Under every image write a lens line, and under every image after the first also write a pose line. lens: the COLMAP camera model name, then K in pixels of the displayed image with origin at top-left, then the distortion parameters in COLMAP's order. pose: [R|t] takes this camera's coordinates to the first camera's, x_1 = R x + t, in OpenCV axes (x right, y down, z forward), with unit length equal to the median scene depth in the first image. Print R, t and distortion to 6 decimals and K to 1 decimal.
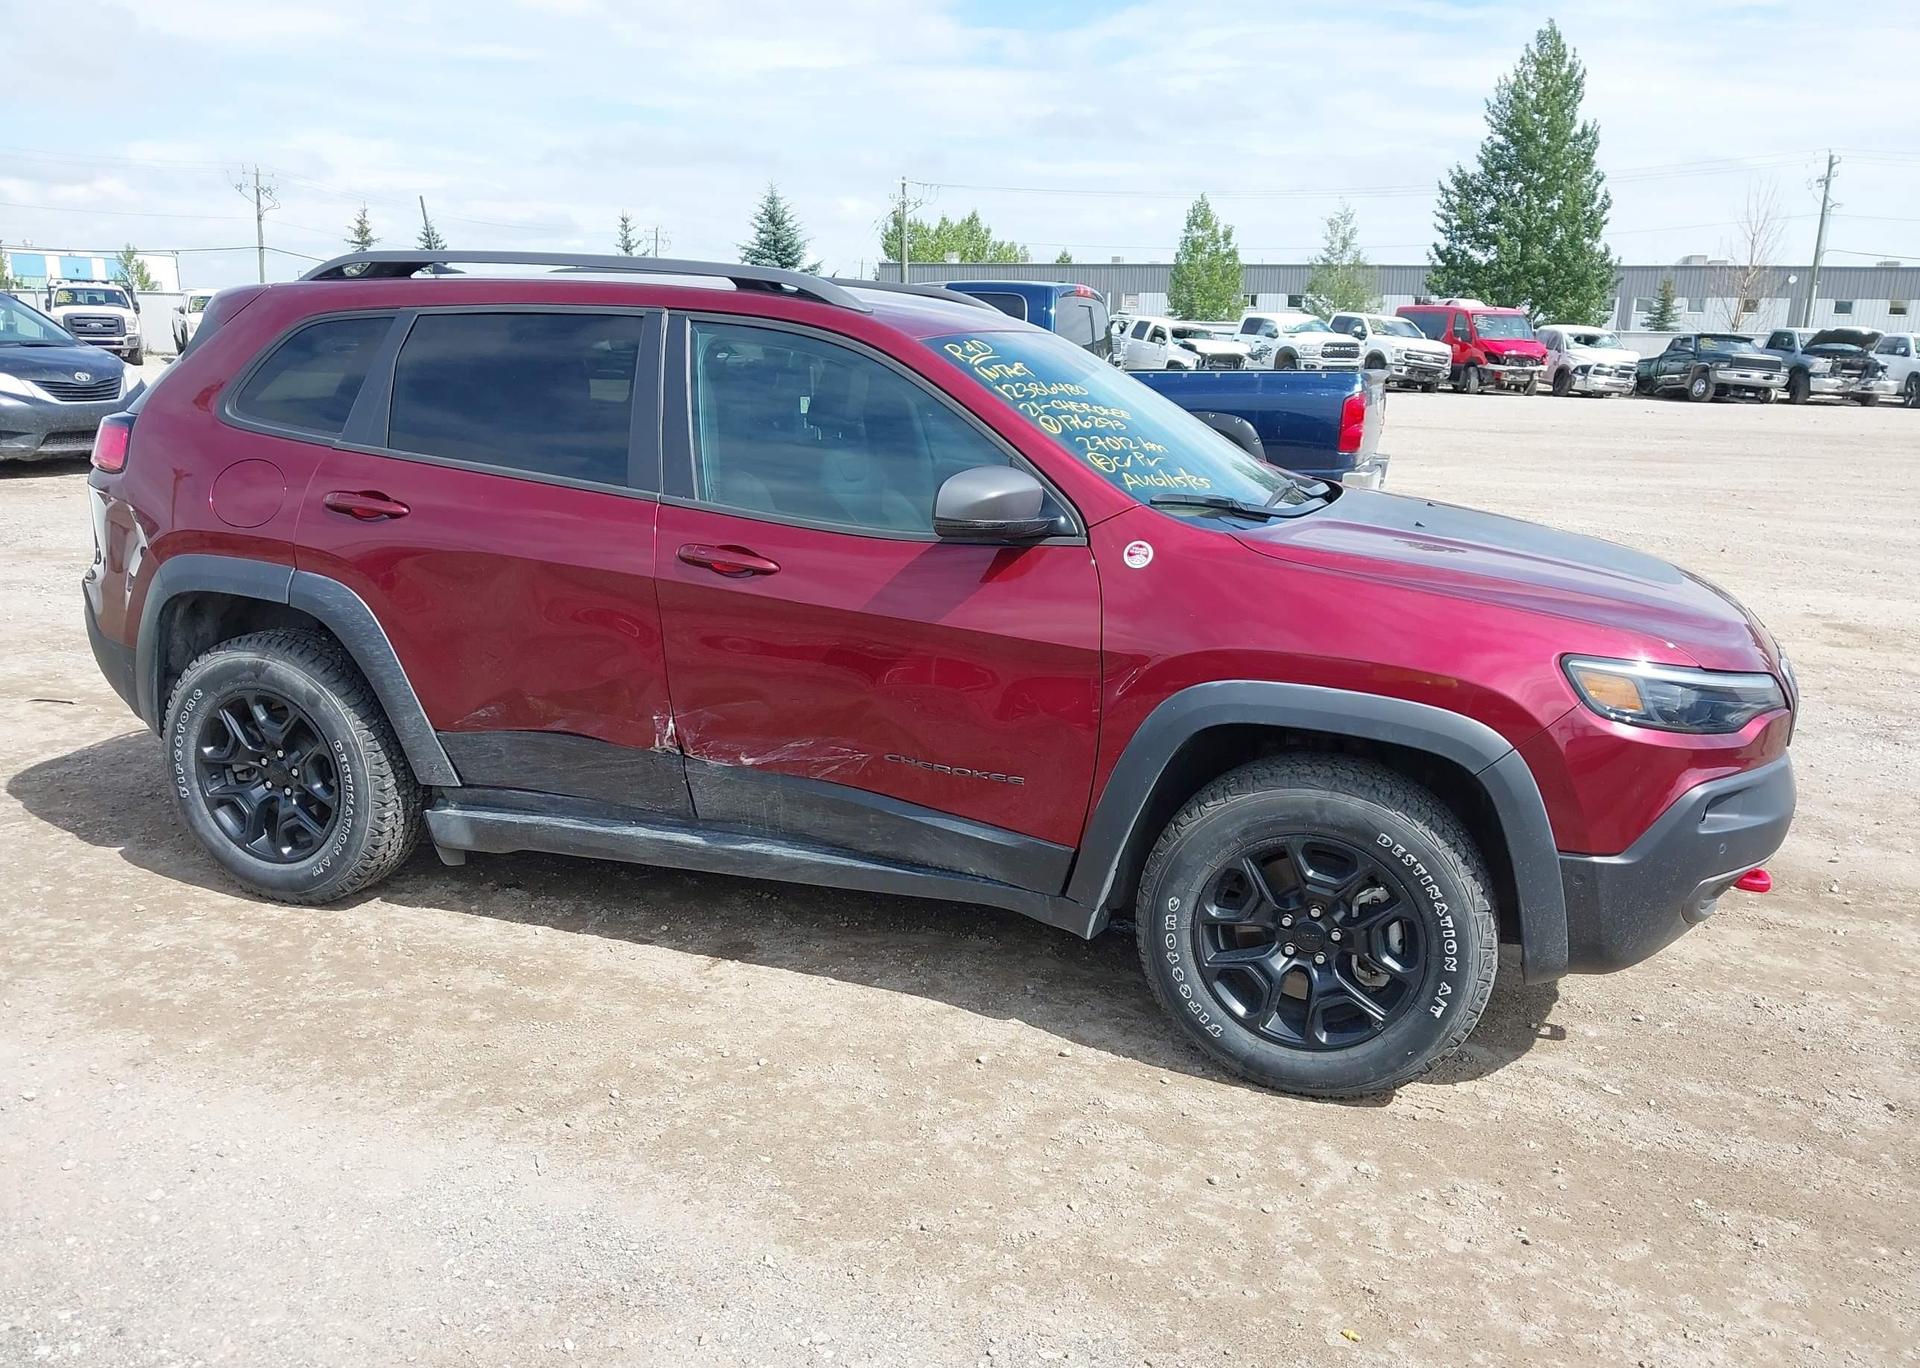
lens RADIAL K [[1544.2, 0, 962.8], [0, 1544.2, 684.6], [0, 0, 1]] dist [0.025370, -0.034997]
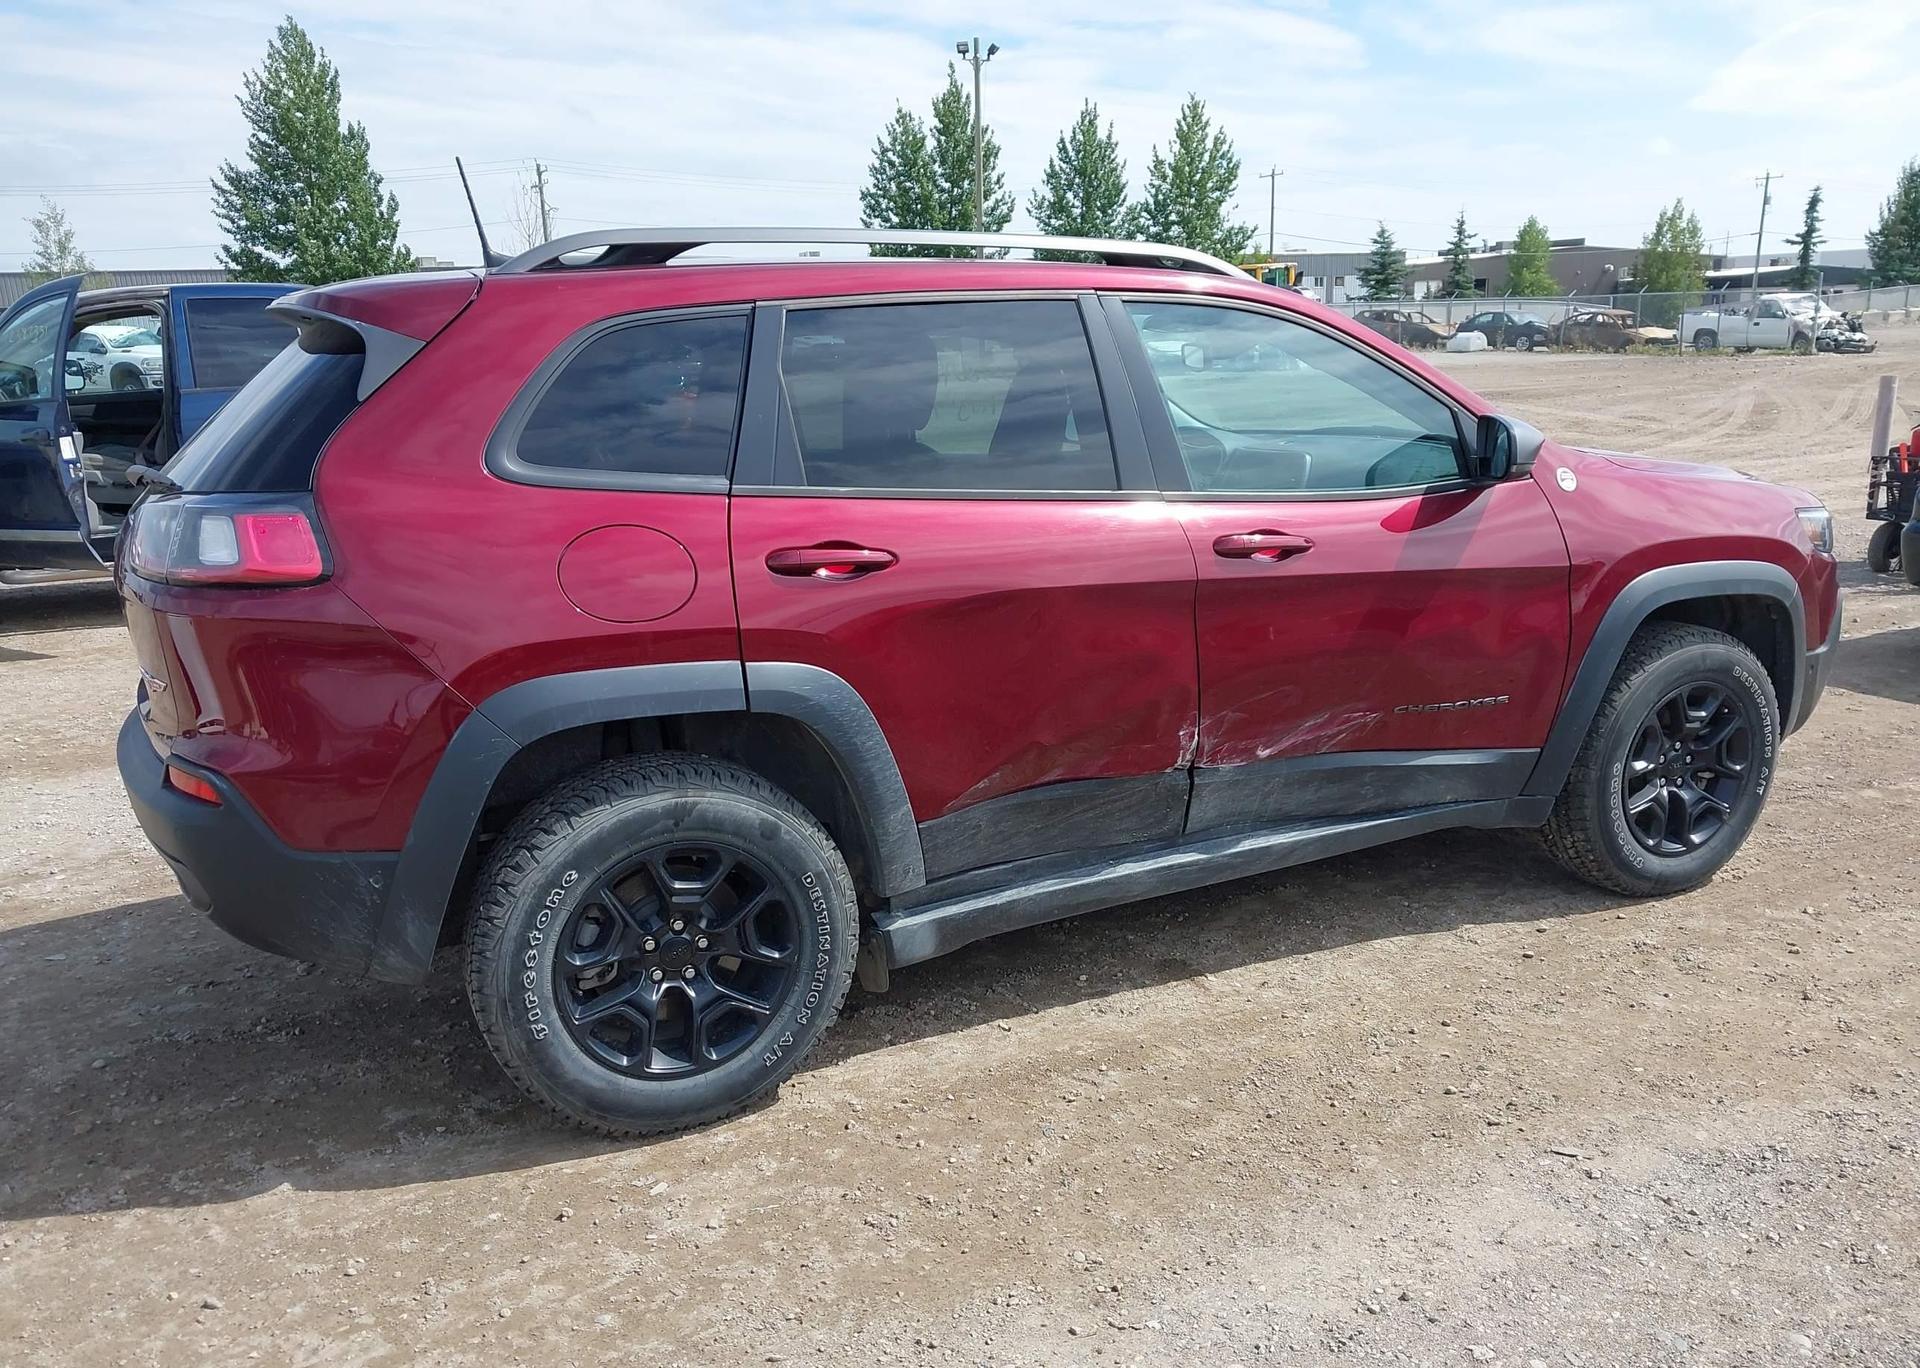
lens RADIAL K [[1544.2, 0, 966.8], [0, 1544.2, 679.0], [0, 0, 1]] dist [0.025370, -0.034997]
pose [[0.701932, -0.200909, 0.683320, -0.838184], [0.204612, 0.975831, 0.076728, -0.098383], [-0.682221, 0.085957, 0.726076, 0.384502]]
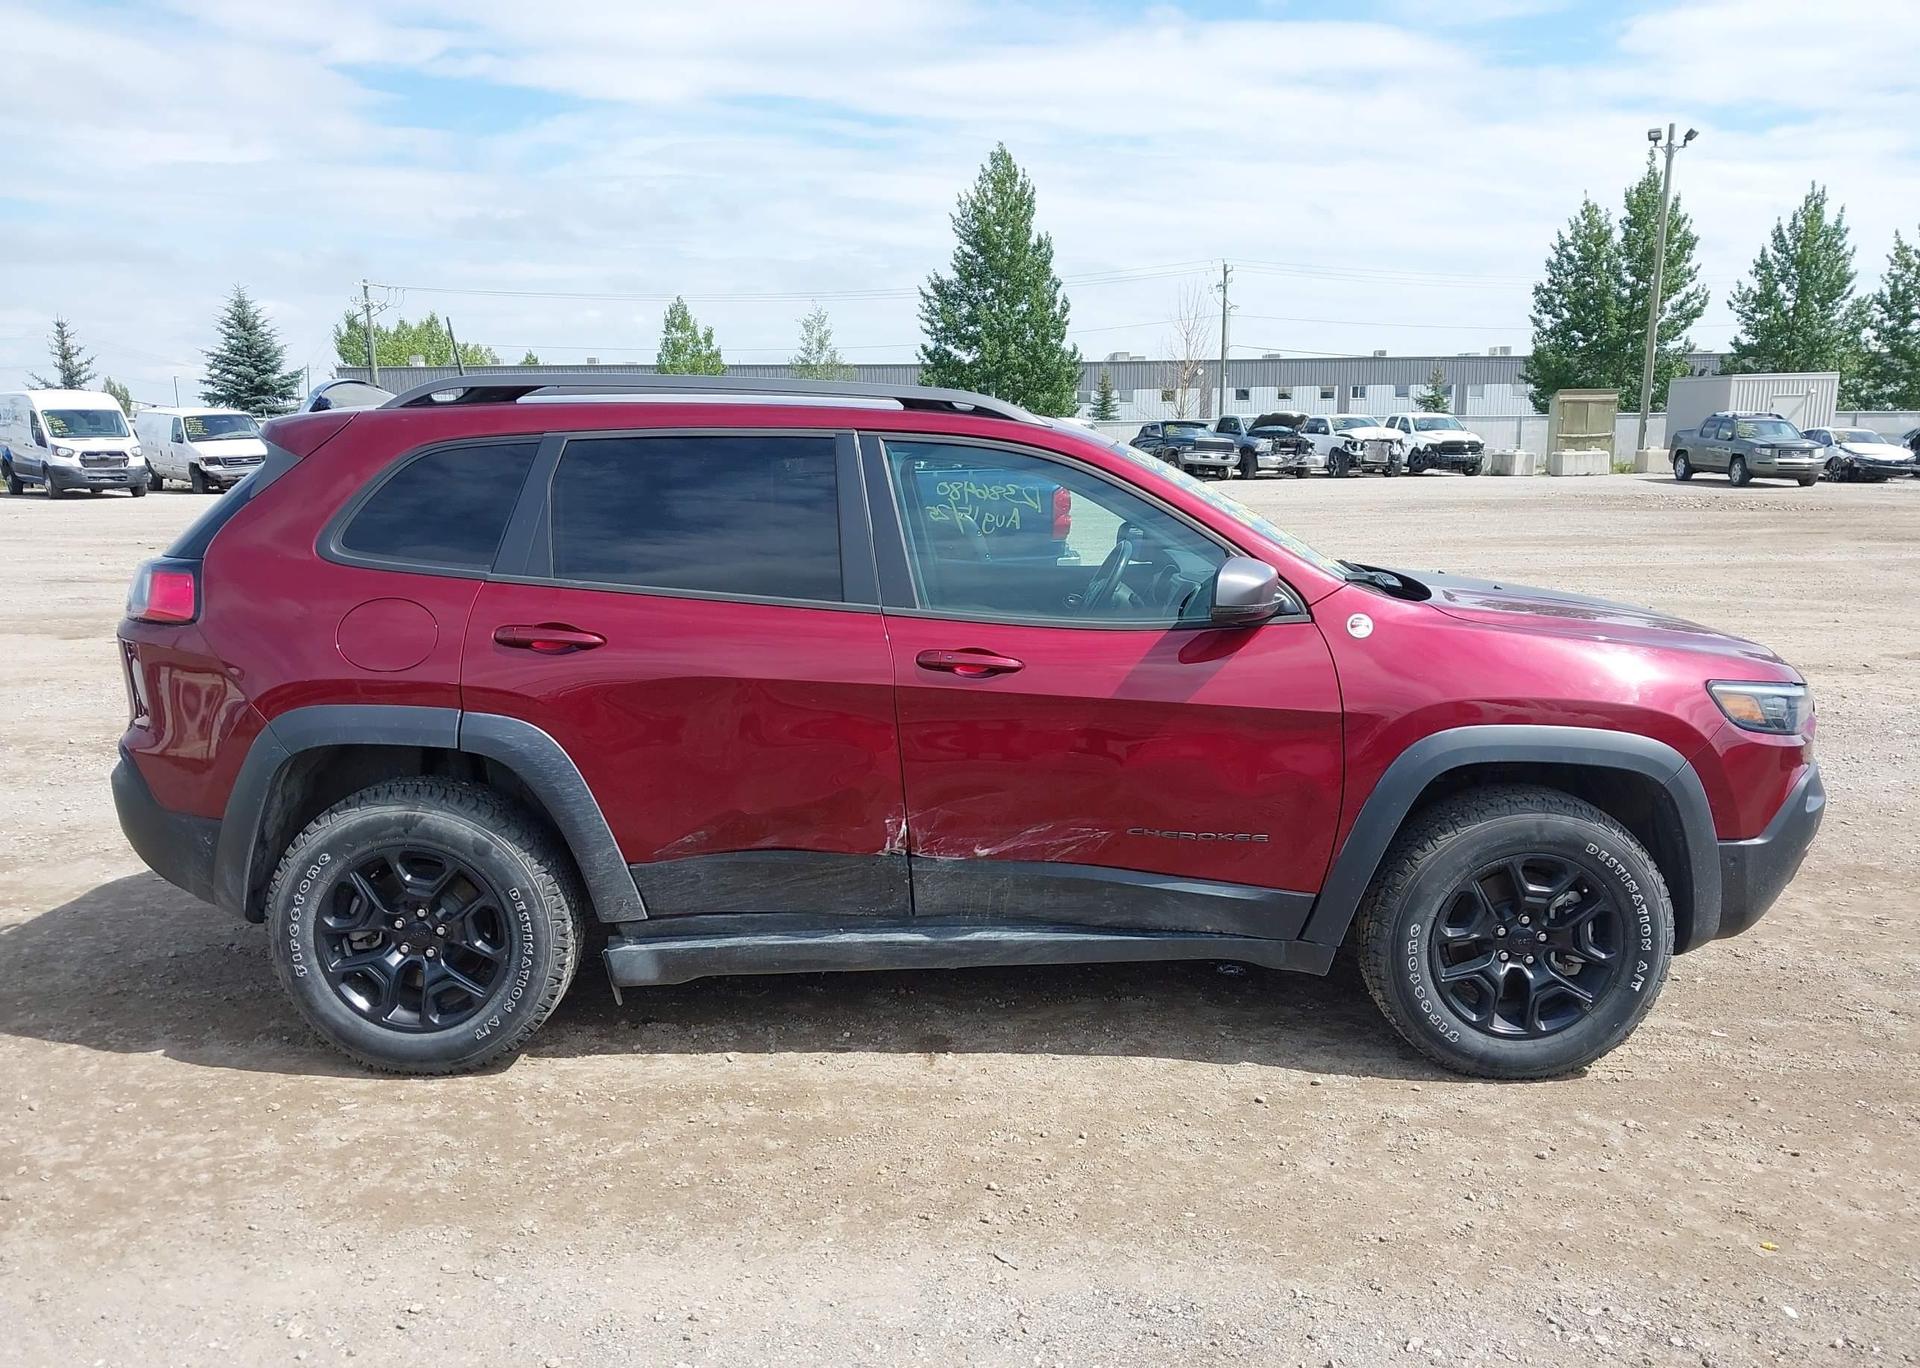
lens RADIAL K [[1544.2, 0, 964.4], [0, 1544.2, 672.7], [0, 0, 1]] dist [0.025370, -0.034997]
pose [[0.940622, -0.080277, 0.329828, -0.441037], [0.102526, 0.993443, -0.050596, -0.018287], [-0.323603, 0.081408, 0.942684, 0.012367]]
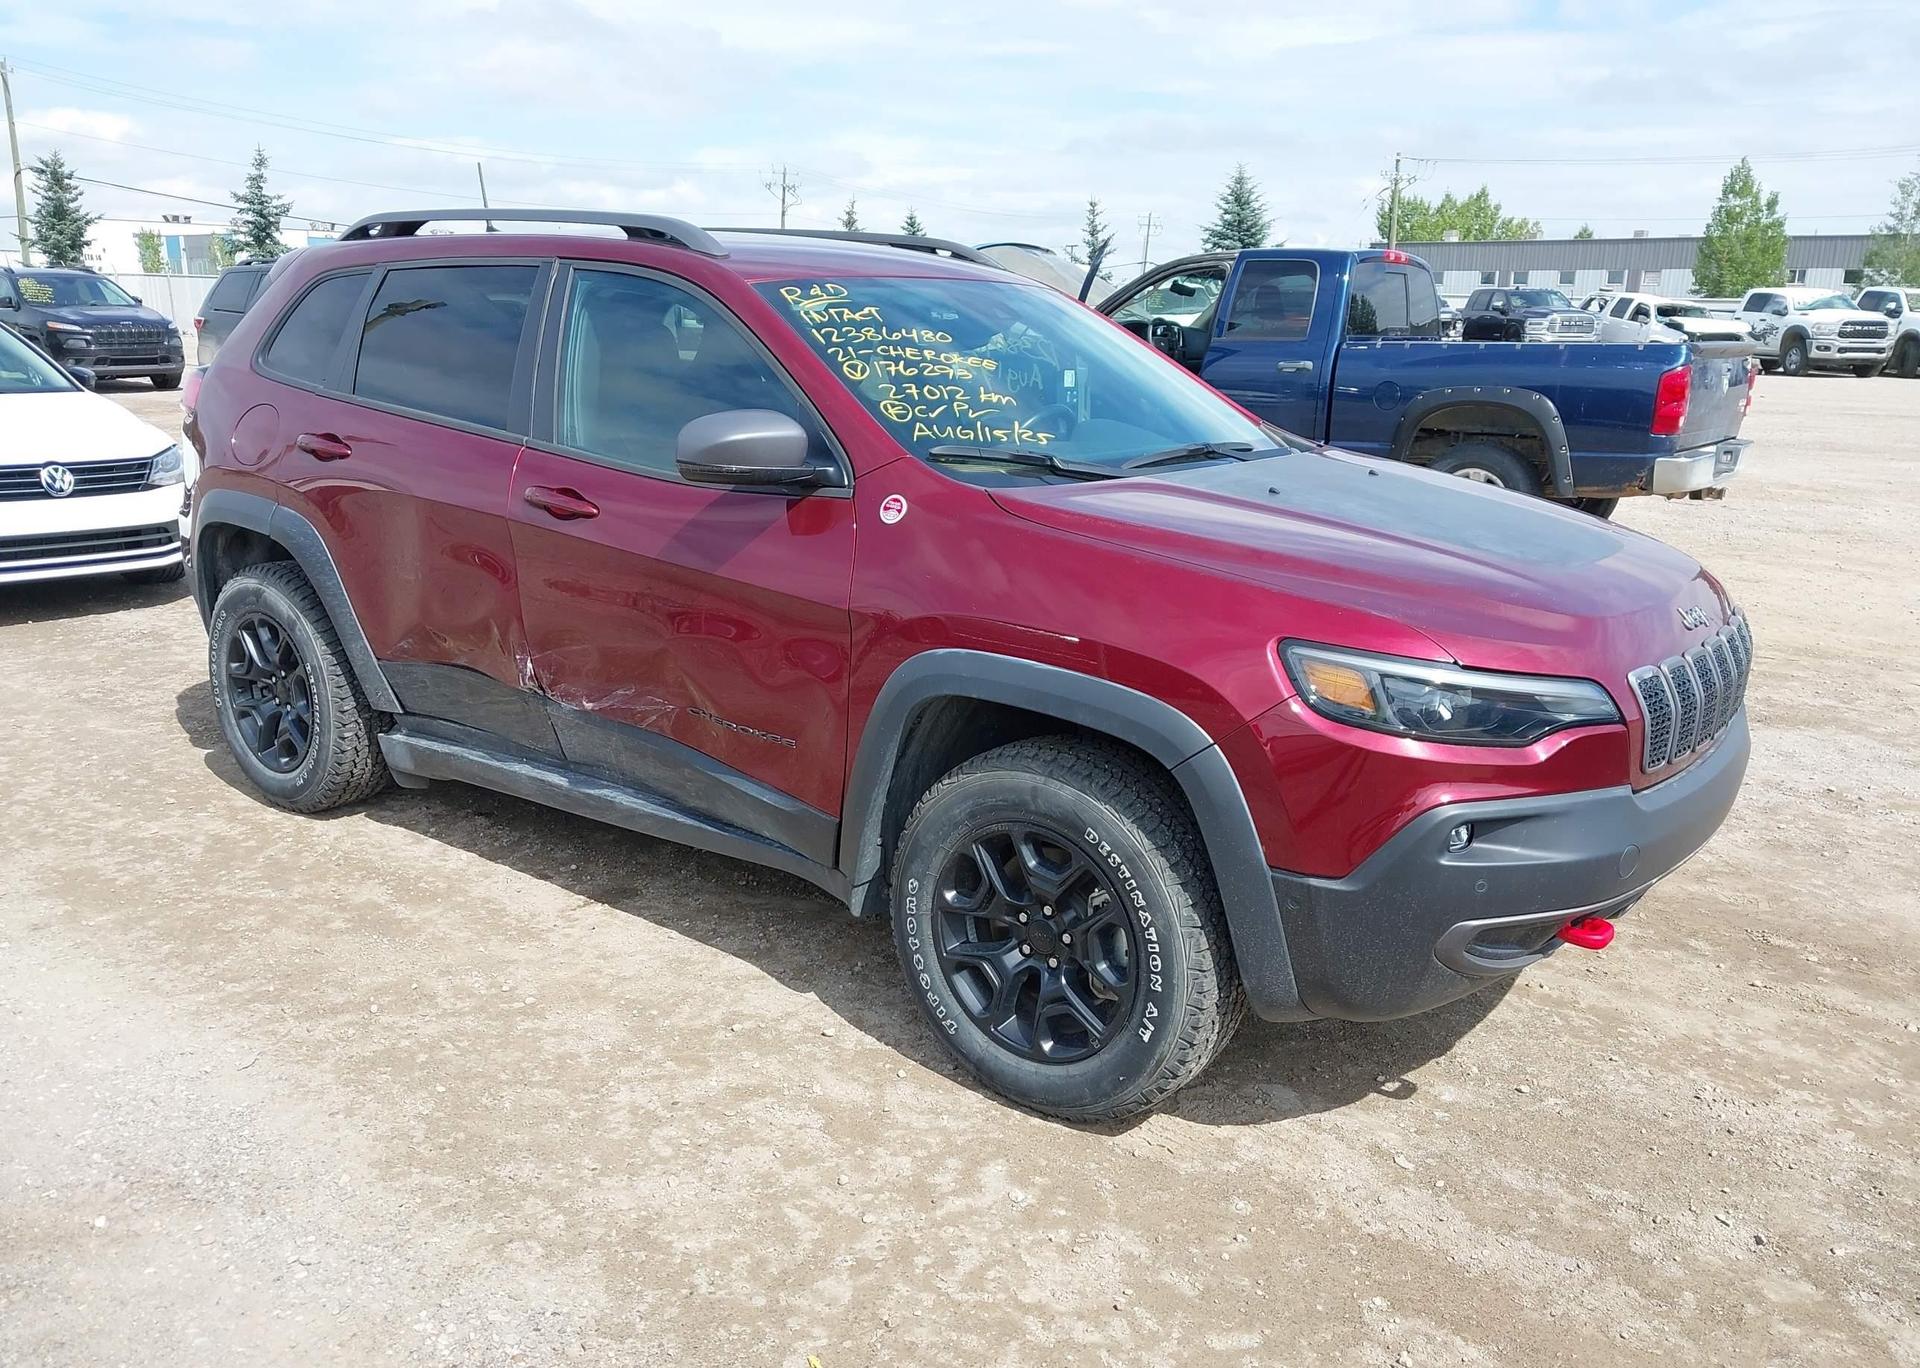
lens RADIAL K [[1544.2, 0, 965.0], [0, 1544.2, 690.1], [0, 0, 1]] dist [0.025370, -0.034997]
pose [[0.950316, 0.067567, -0.303867, 0.363848], [-0.063935, 0.997714, 0.021900, 0.001637], [0.304652, -0.001384, 0.952463, 0.102545]]
